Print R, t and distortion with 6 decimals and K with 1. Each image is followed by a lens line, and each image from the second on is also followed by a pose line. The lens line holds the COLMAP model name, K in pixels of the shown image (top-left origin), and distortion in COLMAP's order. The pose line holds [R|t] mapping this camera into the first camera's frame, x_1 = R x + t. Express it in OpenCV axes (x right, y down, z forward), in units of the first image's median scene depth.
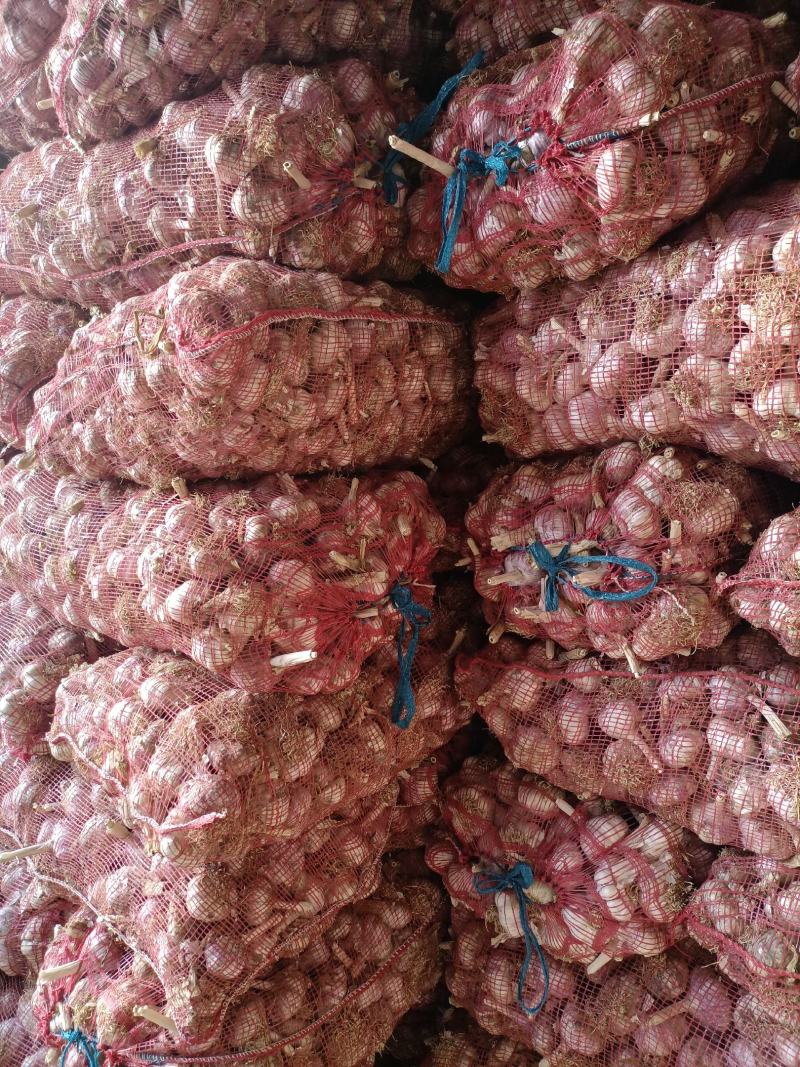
lens RADIAL K [[812.2, 0, 393.6], [0, 812.2, 533.6], [0, 0, 1]] dist [0.026333, -0.005308]
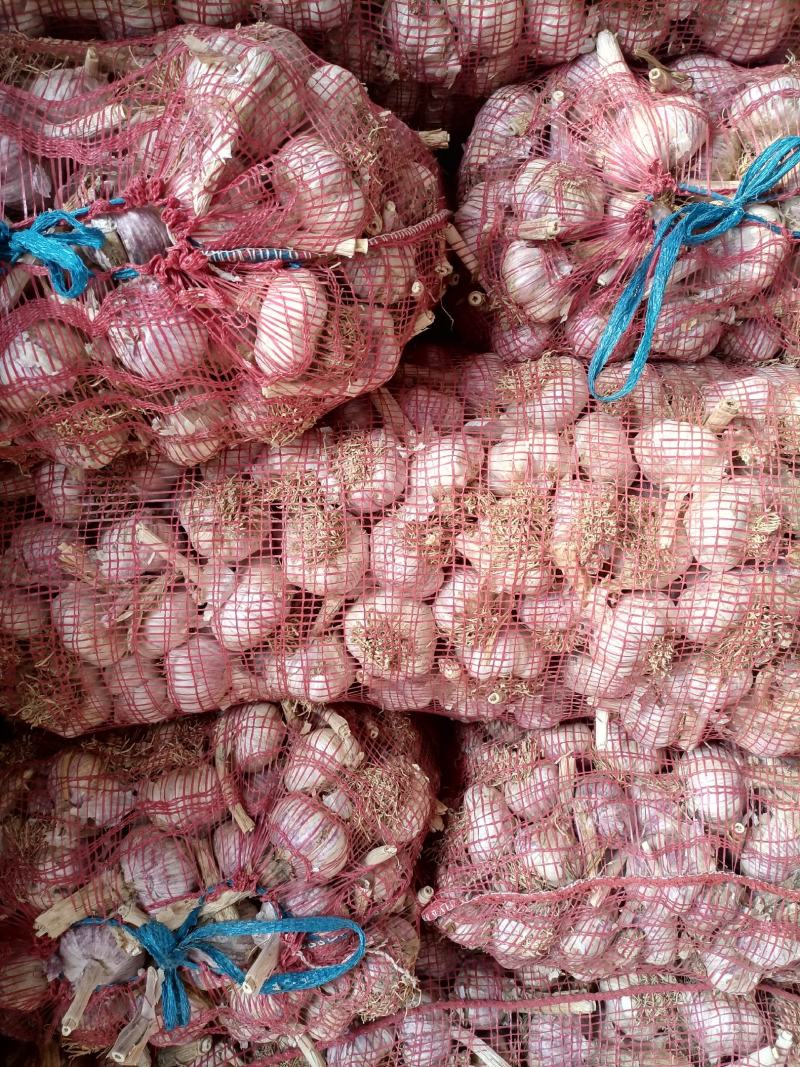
lens RADIAL K [[812.2, 0, 393.6], [0, 812.2, 533.6], [0, 0, 1]] dist [0.026333, -0.005308]
pose [[0.680114, -0.074079, 0.729354, -0.113982], [0.093089, 0.995555, 0.014312, -0.279385], [-0.727173, 0.058161, 0.683986, 0.535902]]
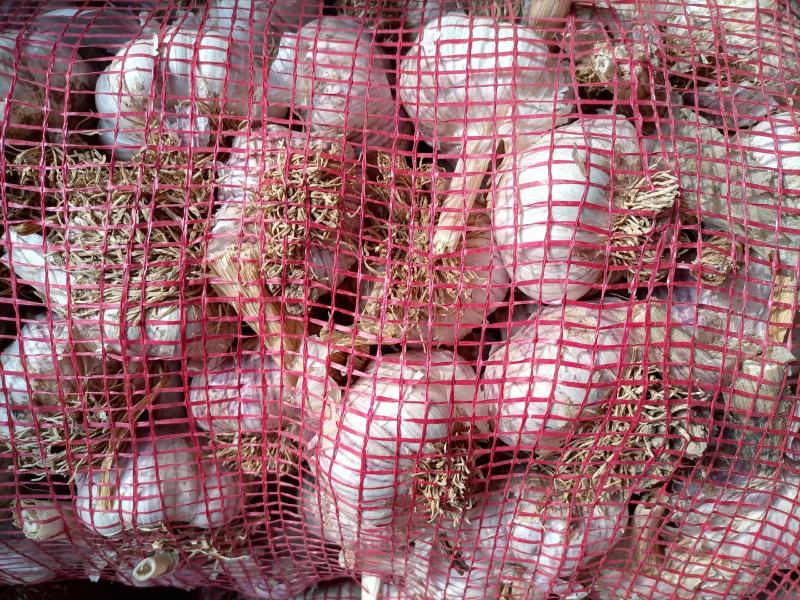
lens RADIAL K [[618.6, 0, 400.0], [0, 618.6, 300.0], [0, 0, 1]] dist [0.001087, -0.005299]
pose [[0.603802, -0.040591, 0.796100, 0.305442], [0.109227, 0.993495, -0.032188, -0.216302], [-0.789615, 0.106391, 0.604308, 0.696393]]
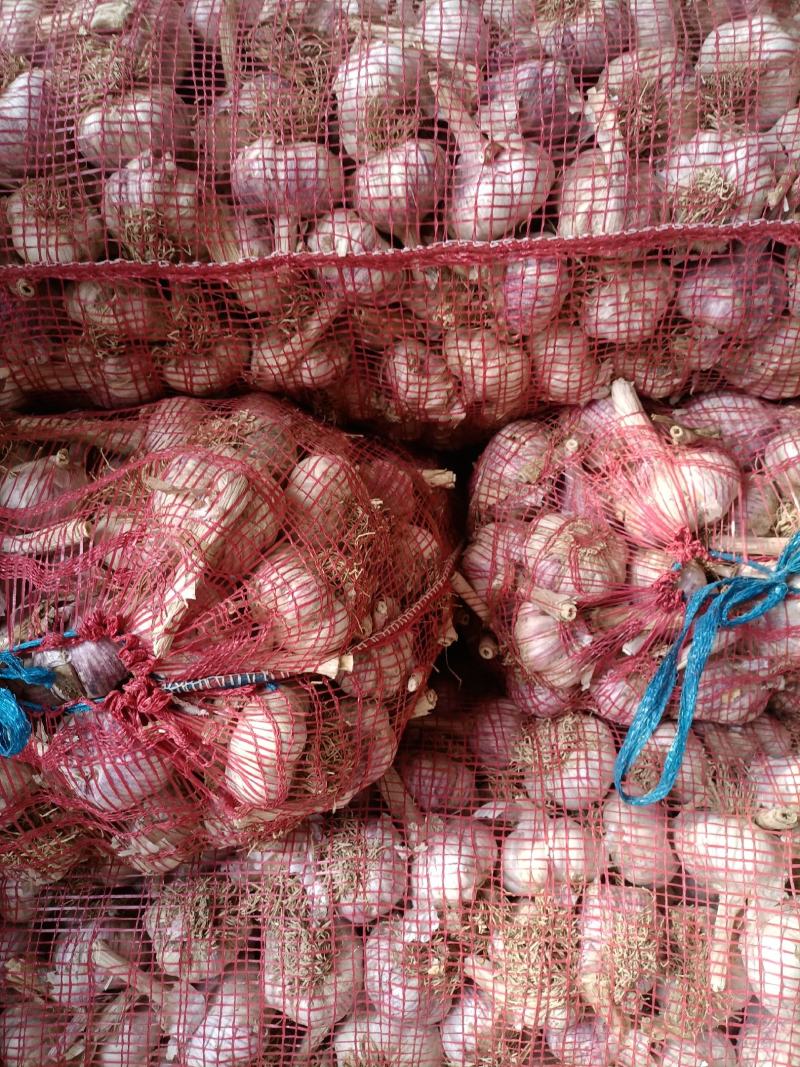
lens RADIAL K [[812.2, 0, 393.6], [0, 812.2, 533.6], [0, 0, 1]] dist [0.026333, -0.005308]
pose [[0.719045, 0.016764, 0.694761, -0.028926], [0.091458, 0.988732, -0.118512, -0.487860], [-0.688919, 0.148757, 0.709410, 0.542337]]
